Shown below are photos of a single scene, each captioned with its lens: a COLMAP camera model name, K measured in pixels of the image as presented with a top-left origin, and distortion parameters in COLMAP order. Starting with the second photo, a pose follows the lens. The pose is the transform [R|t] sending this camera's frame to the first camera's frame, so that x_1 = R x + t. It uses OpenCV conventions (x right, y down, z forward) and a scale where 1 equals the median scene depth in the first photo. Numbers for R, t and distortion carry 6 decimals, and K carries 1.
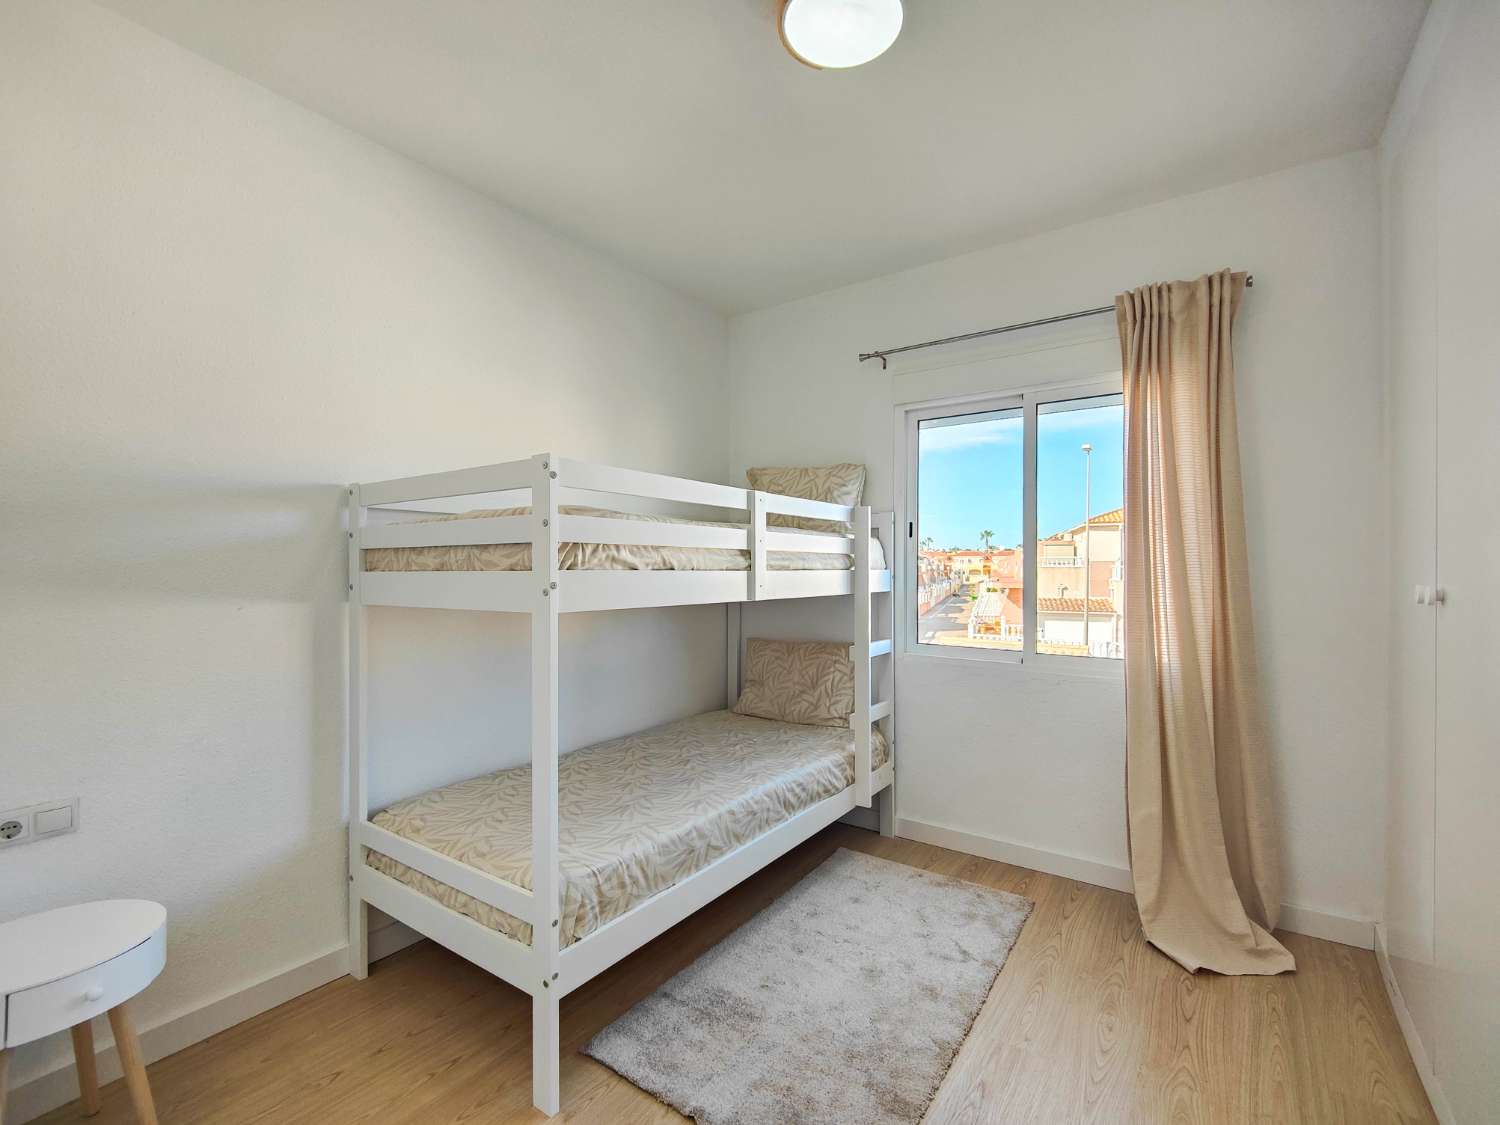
lens RADIAL K [[659.0, 0, 753.2], [0, 659.0, 567.0], [0, 0, 1]] dist [0.019897, -0.015424]
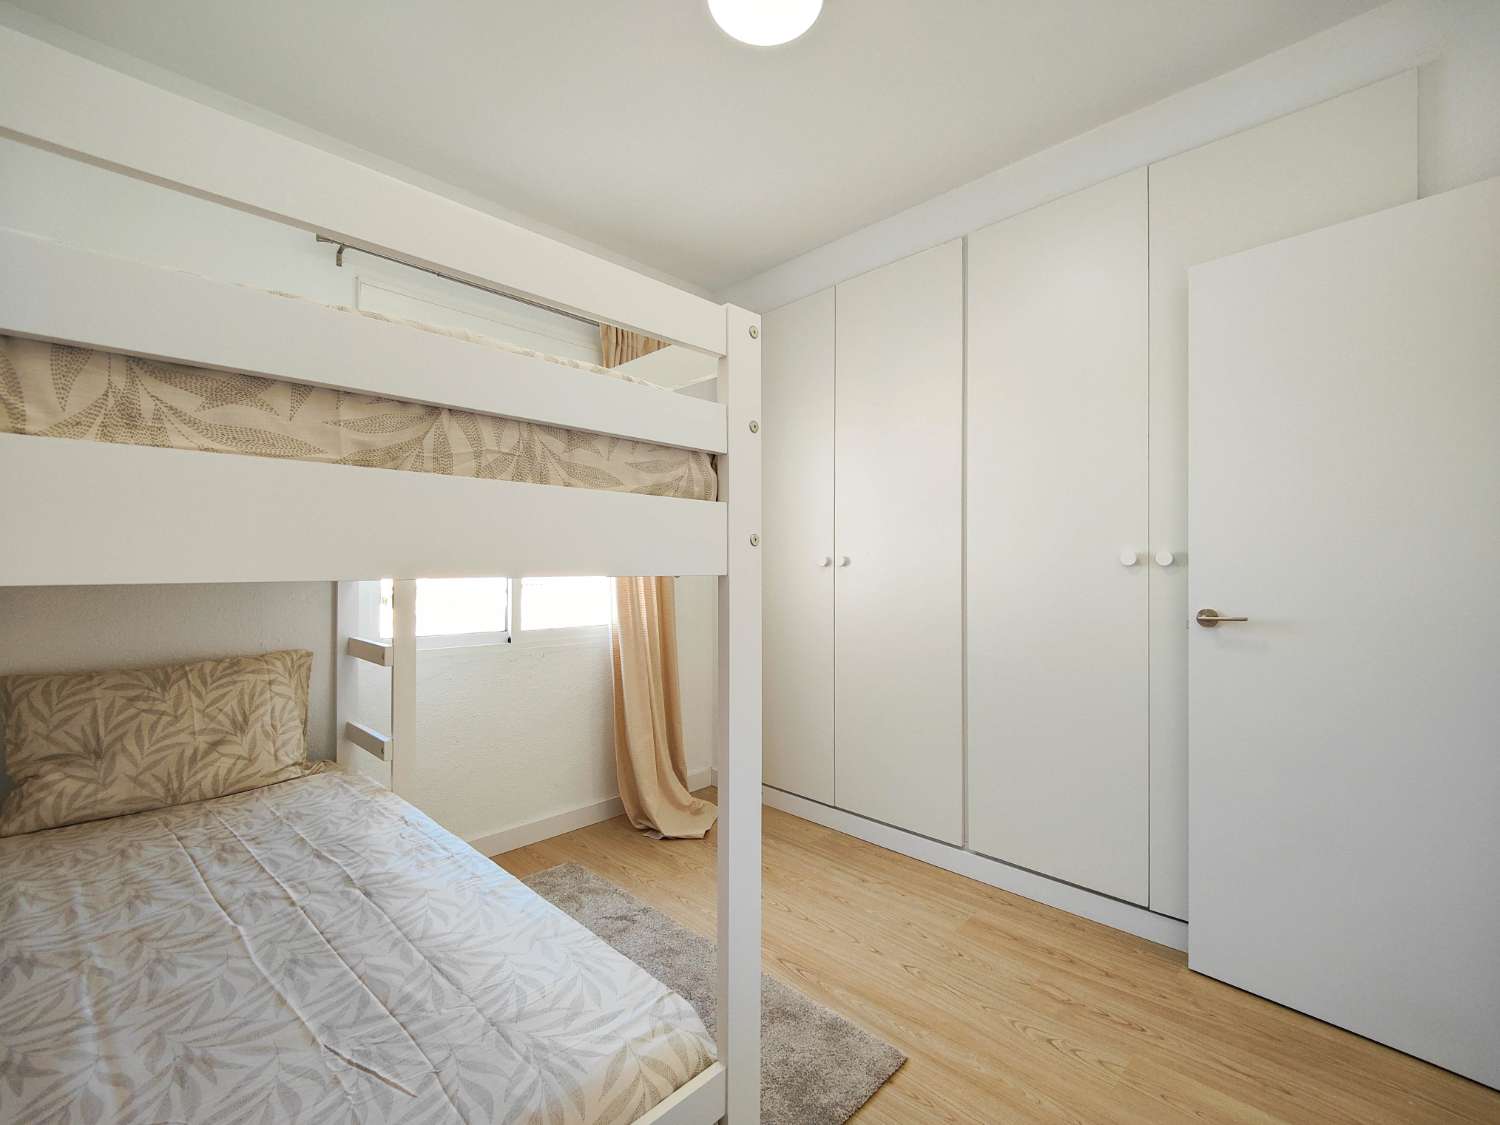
lens RADIAL K [[659.0, 0, 753.2], [0, 659.0, 567.0], [0, 0, 1]] dist [0.019897, -0.015424]
pose [[0.156216, 0.004477, 0.987713, -0.528797], [-0.003745, 0.999985, -0.003940, 0.037882], [-0.987716, -0.003083, 0.156231, 0.519321]]
